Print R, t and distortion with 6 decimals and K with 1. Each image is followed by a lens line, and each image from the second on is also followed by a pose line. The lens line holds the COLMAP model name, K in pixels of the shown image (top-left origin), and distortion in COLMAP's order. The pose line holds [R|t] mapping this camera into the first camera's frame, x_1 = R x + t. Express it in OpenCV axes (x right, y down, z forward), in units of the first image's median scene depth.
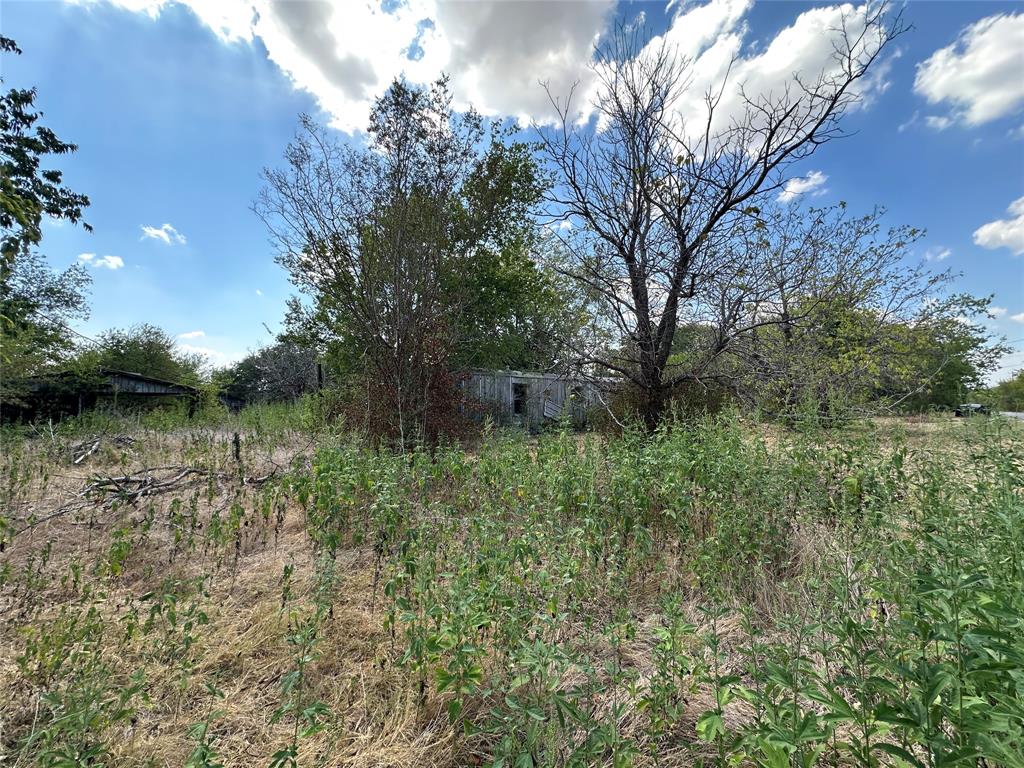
lens RADIAL K [[409.1, 0, 510.1], [0, 409.1, 382.6], [0, 0, 1]] dist [-0.002245, 0.000296]
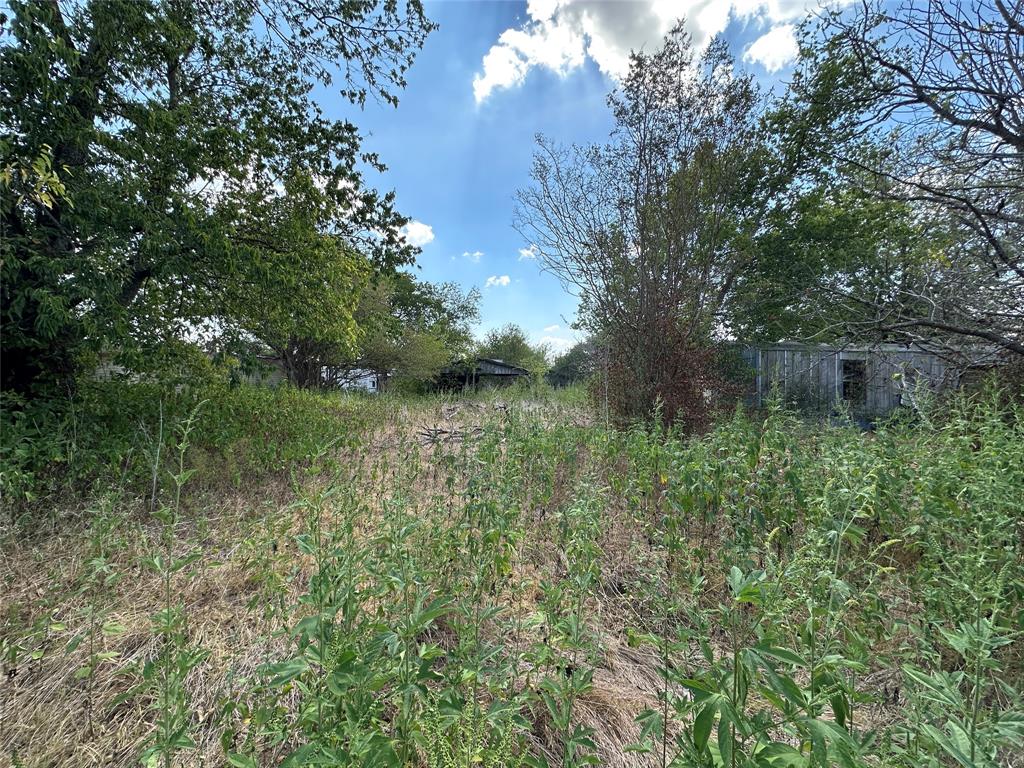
lens RADIAL K [[407.8, 0, 512.0], [0, 407.8, 384.0], [0, 0, 1]] dist [-0.003565, 0.000134]
pose [[0.721317, 0.013981, -0.692464, 0.167645], [0.020352, 0.998937, 0.041368, 0.005008], [0.692306, -0.043933, 0.720266, 0.053384]]
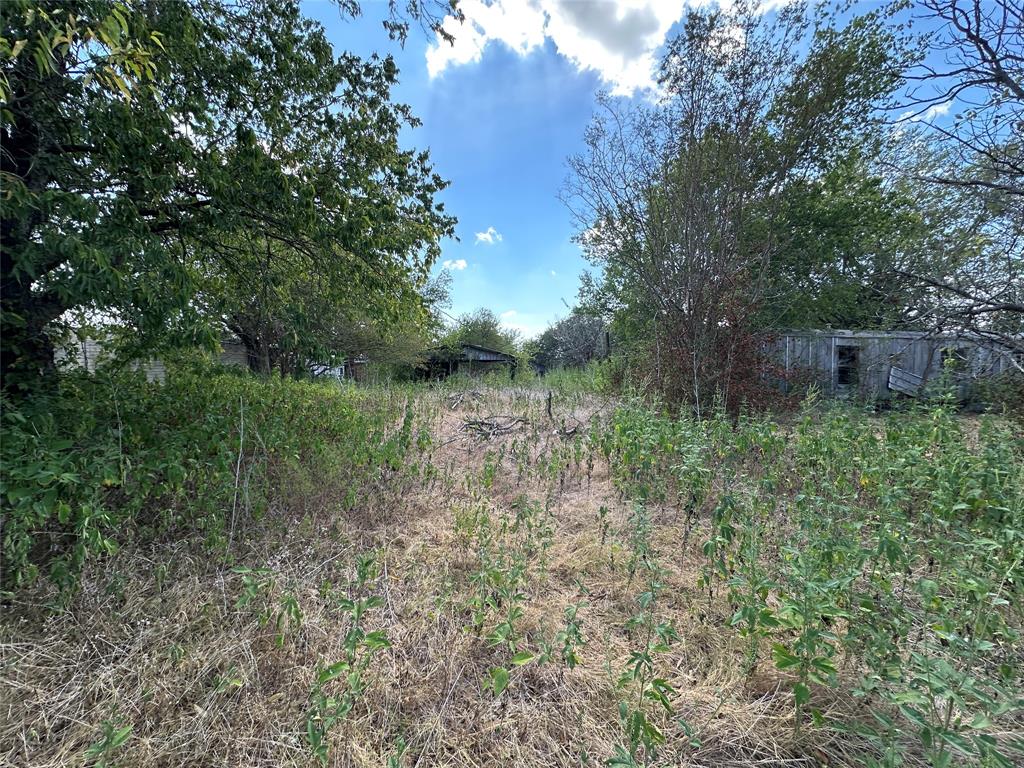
lens RADIAL K [[409.1, 0, 510.1], [0, 409.1, 382.6], [0, 0, 1]] dist [-0.002245, 0.000296]
pose [[0.791063, 0.028666, -0.611063, -0.016759], [0.020867, 0.997056, 0.073788, 0.002920], [0.611379, -0.071122, 0.788136, -0.011461]]
